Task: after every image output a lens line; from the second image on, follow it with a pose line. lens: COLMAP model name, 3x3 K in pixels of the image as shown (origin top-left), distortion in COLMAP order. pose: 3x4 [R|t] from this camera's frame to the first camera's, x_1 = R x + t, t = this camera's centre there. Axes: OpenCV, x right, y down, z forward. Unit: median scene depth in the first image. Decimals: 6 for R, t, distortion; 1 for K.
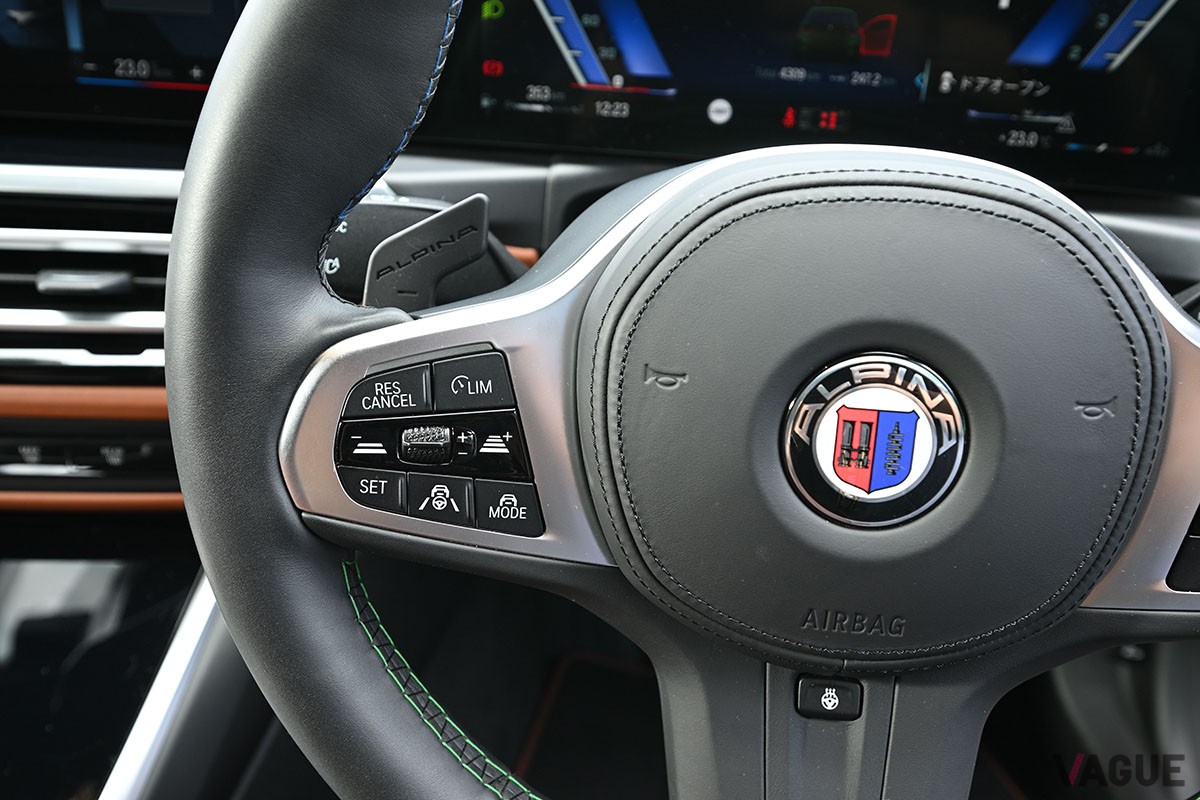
lens RADIAL K [[1030.9, 0, 600.0], [0, 1030.9, 400.0], [0, 0, 1]] dist [-0.002519, 0.006791]
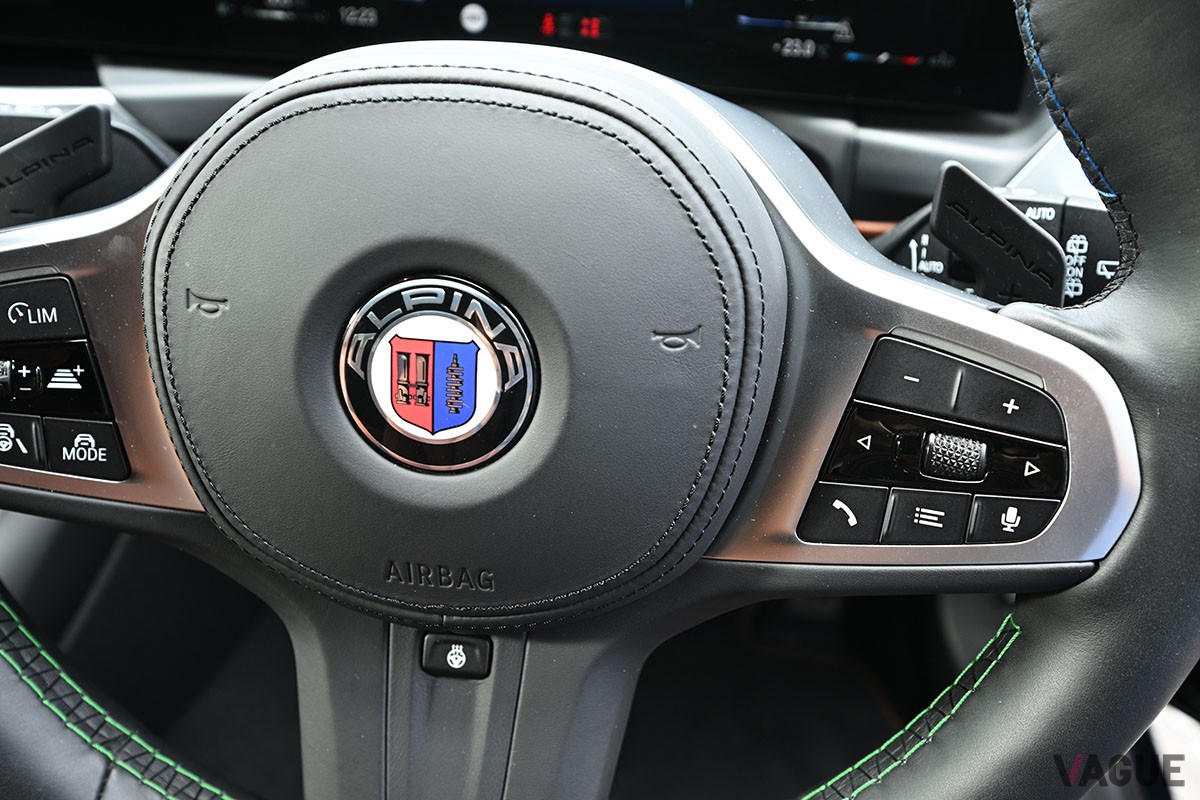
lens RADIAL K [[1030.9, 0, 600.0], [0, 1030.9, 400.0], [0, 0, 1]] dist [-0.002519, 0.006791]
pose [[0.999969, 0.001255, -0.007817, 0.413877], [-0.000781, 0.998177, 0.060343, 0.007126], [0.007878, -0.060335, 0.998147, 0.111180]]
